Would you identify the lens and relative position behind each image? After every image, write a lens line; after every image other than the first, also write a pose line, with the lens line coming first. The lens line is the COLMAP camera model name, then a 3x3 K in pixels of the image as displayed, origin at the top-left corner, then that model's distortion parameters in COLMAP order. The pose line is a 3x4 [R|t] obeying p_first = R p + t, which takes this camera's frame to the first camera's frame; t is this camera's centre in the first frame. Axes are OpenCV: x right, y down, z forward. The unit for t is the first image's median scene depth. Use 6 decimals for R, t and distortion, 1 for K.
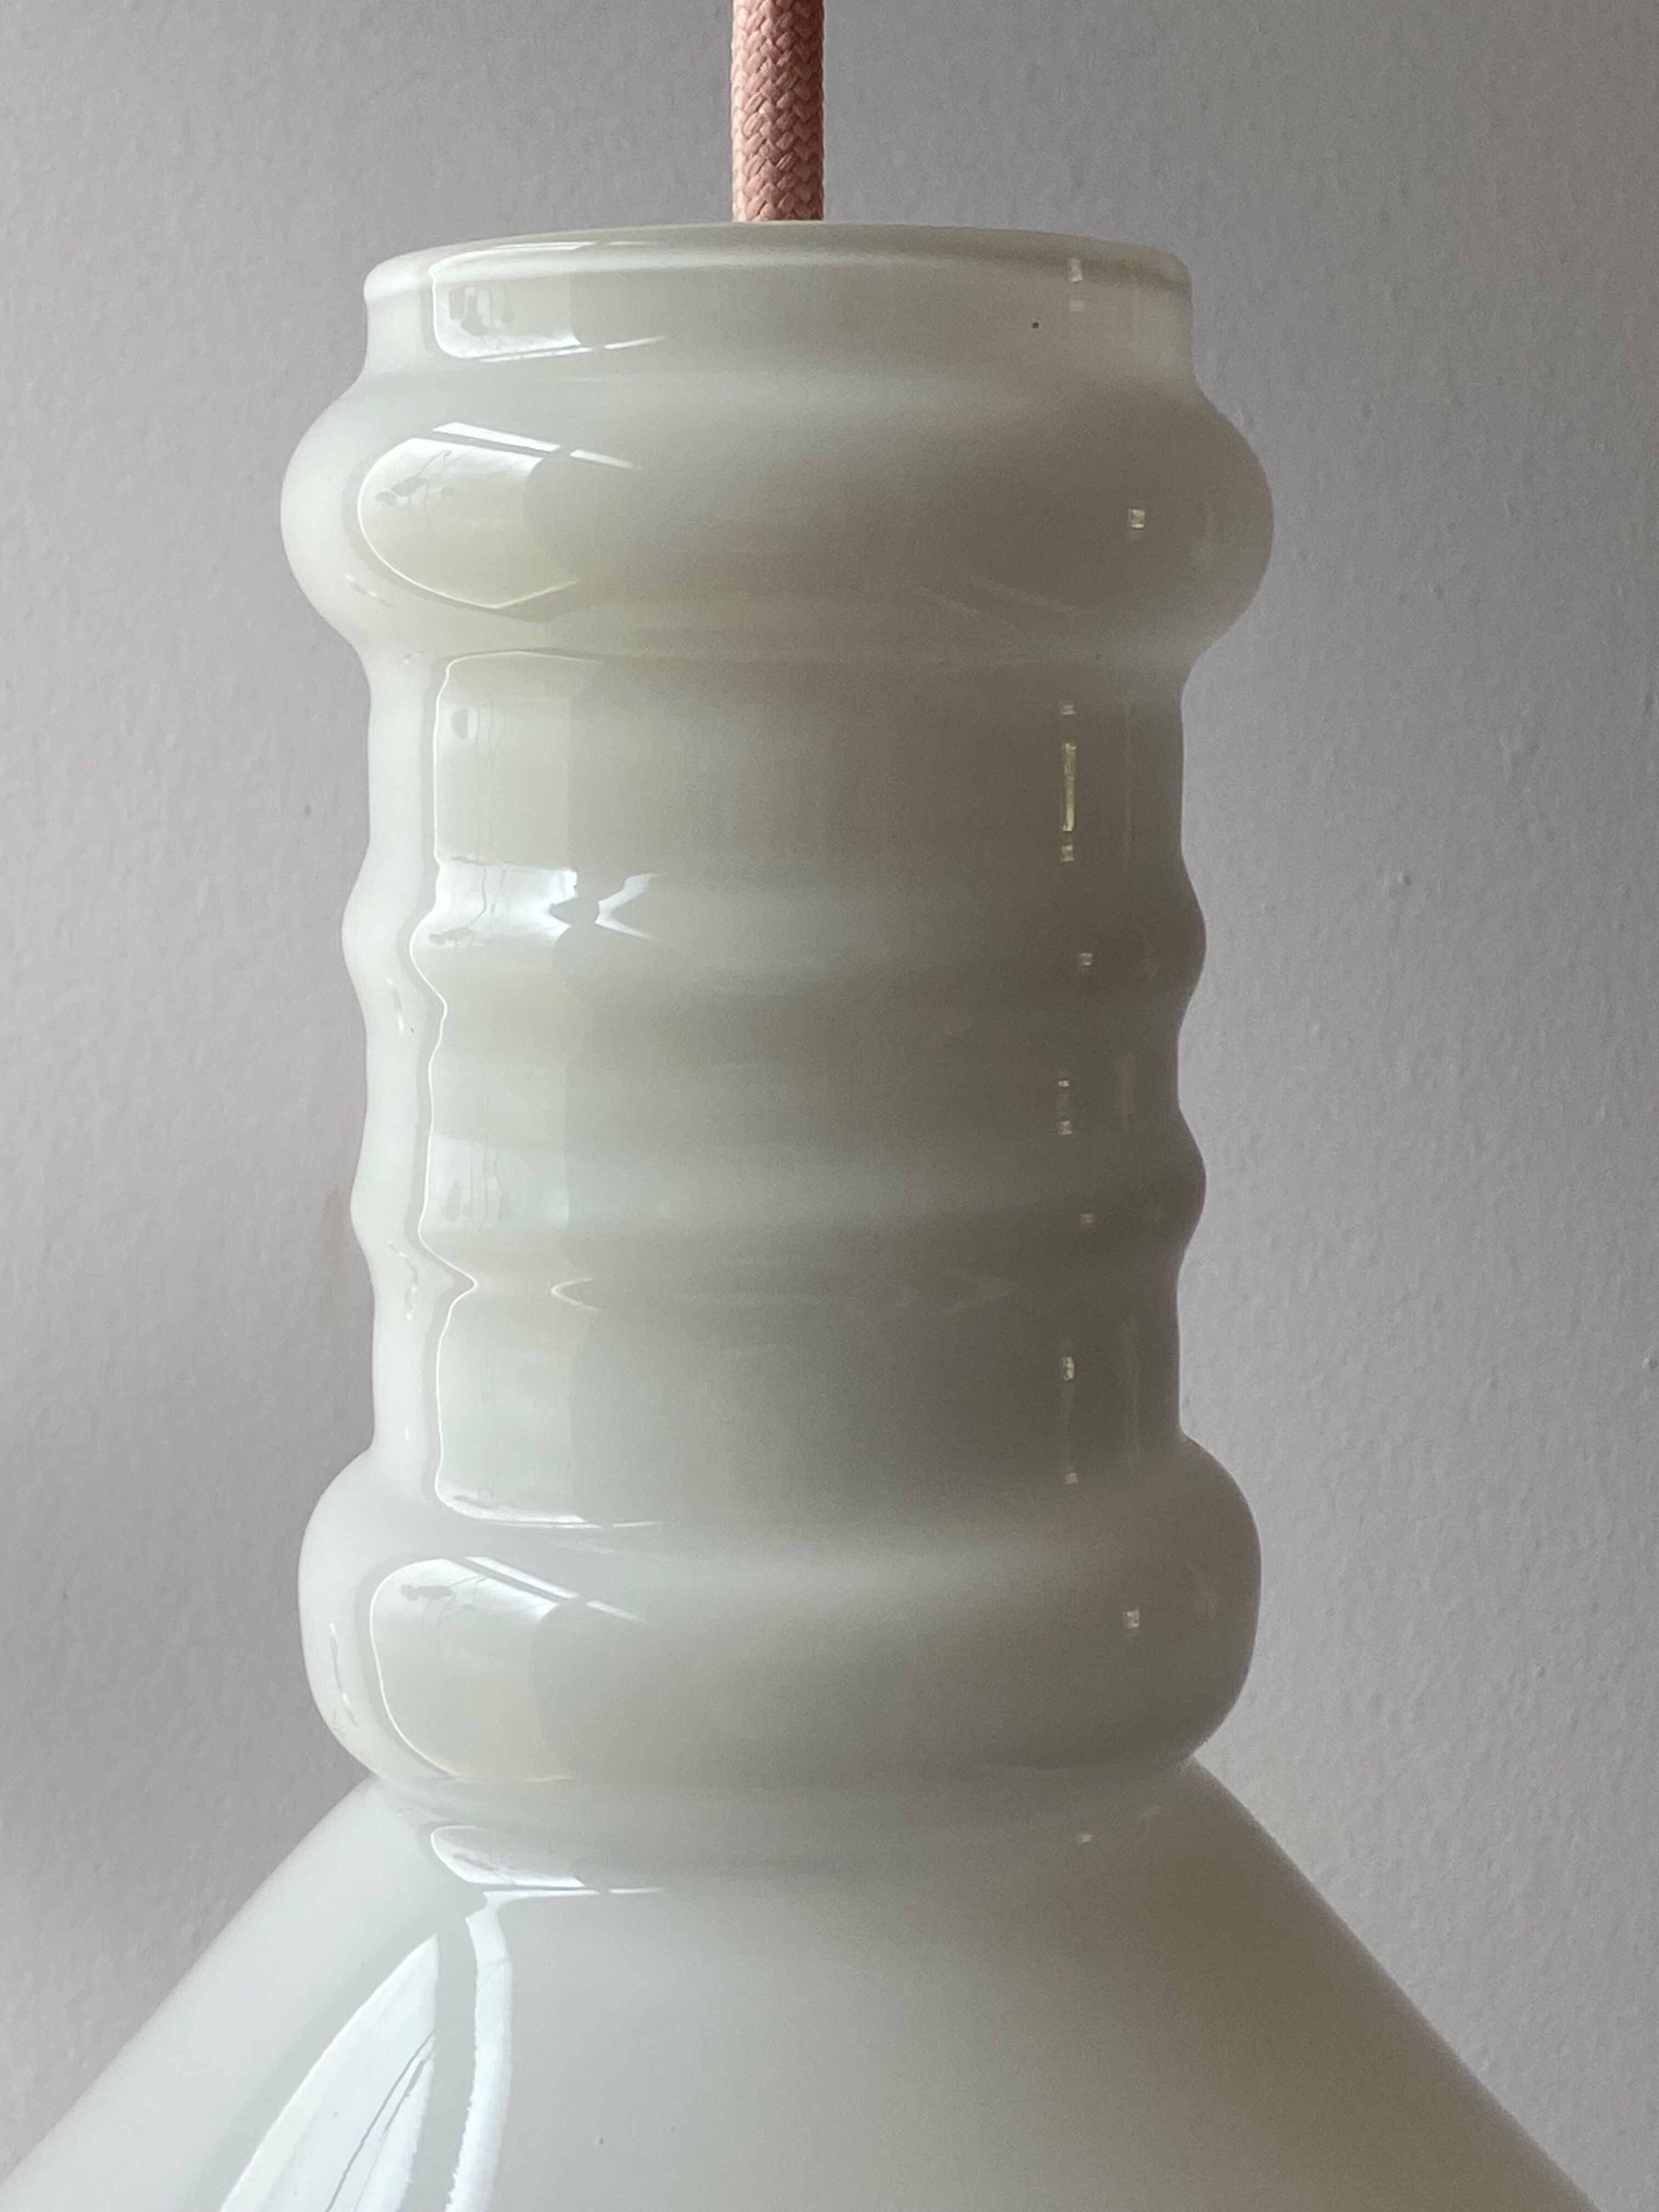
lens RADIAL K [[3997.6, 0, 829.5], [0, 3997.6, 1106.0], [0, 0, 1]] dist [0.204106, 0.194426]
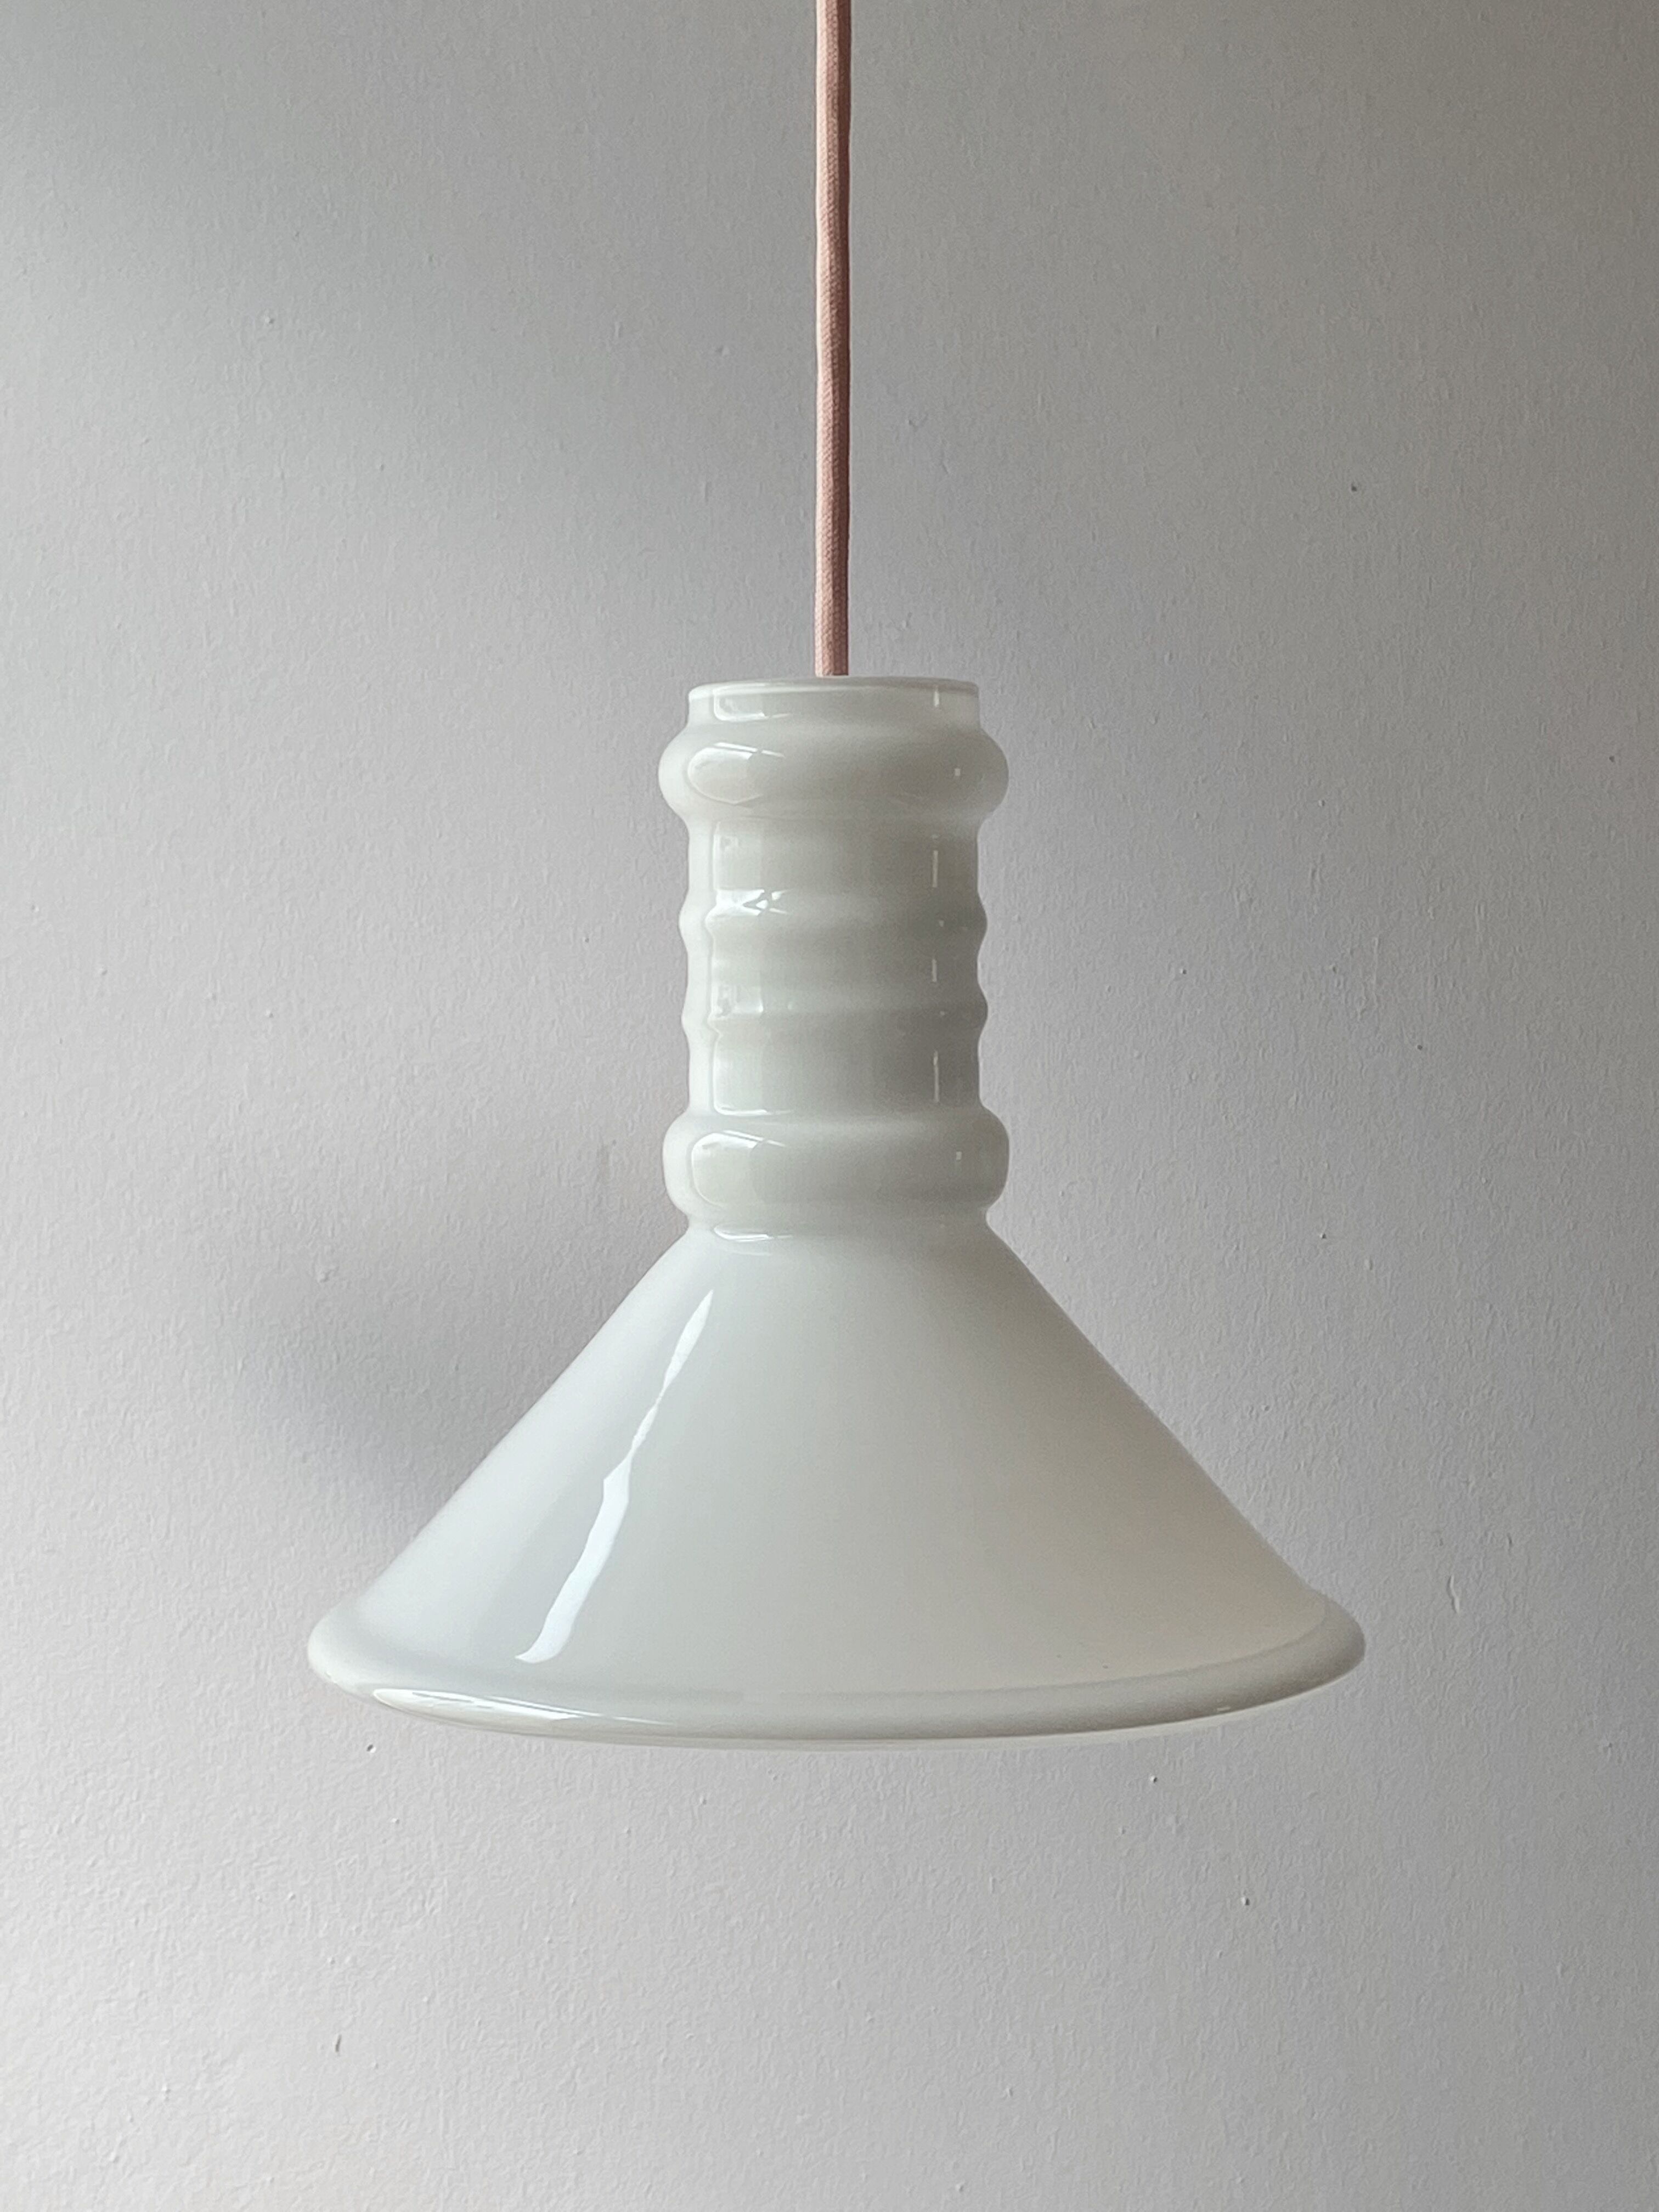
lens RADIAL K [[3997.6, 0, 829.5], [0, 3997.6, 1106.0], [0, 0, 1]] dist [0.204106, 0.194426]
pose [[0.999722, -0.007071, -0.022512, 0.047973], [0.005512, 0.997632, -0.068555, 0.285917], [0.022943, 0.068412, 0.997393, -1.831338]]
